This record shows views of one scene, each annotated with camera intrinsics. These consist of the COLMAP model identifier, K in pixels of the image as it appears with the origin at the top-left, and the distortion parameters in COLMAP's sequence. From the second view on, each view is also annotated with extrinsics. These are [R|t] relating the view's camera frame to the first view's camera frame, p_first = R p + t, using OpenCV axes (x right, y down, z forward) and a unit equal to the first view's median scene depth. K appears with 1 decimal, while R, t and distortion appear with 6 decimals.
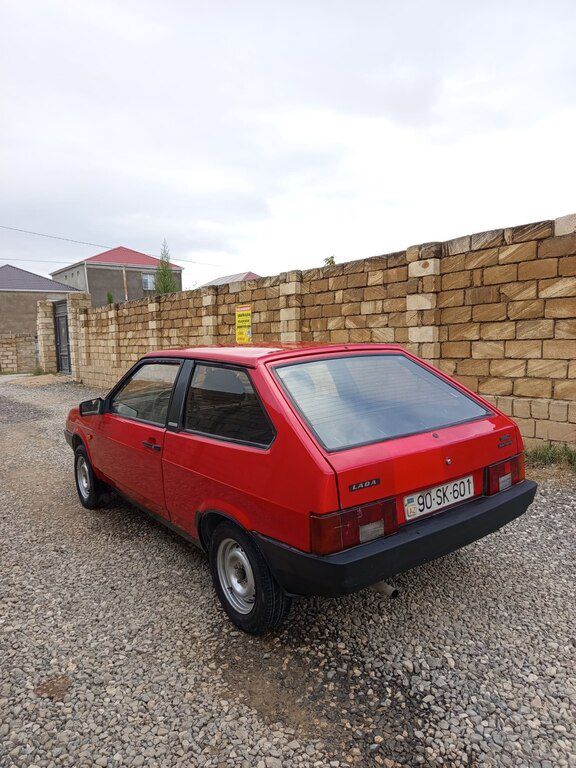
lens RADIAL K [[532.8, 0, 289.9], [0, 532.8, 396.8], [0, 0, 1]] dist [0.057185, -0.088561]
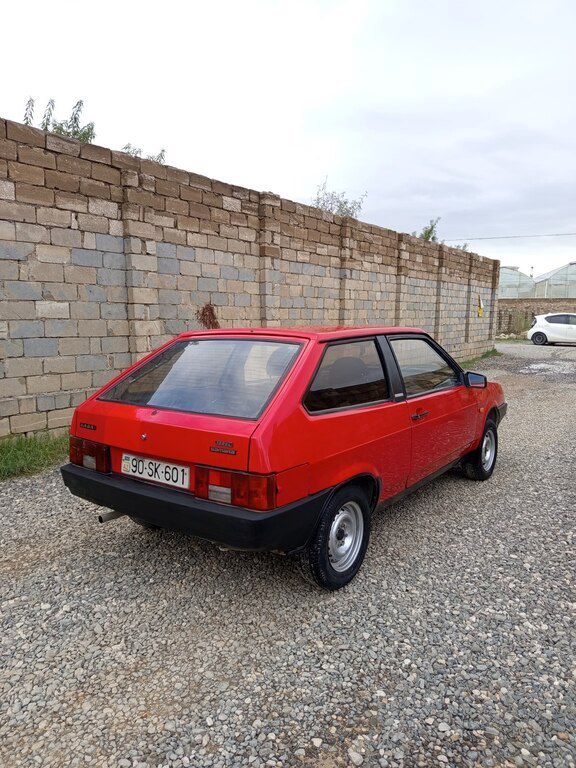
lens RADIAL K [[526.0, 0, 286.5], [0, 526.0, 393.6], [0, 0, 1]] dist [0.077374, -0.142183]
pose [[0.291006, 0.169628, -0.941564, 0.659267], [-0.121510, 0.982740, 0.139492, -0.072347], [0.948974, 0.073816, 0.306594, 0.451121]]
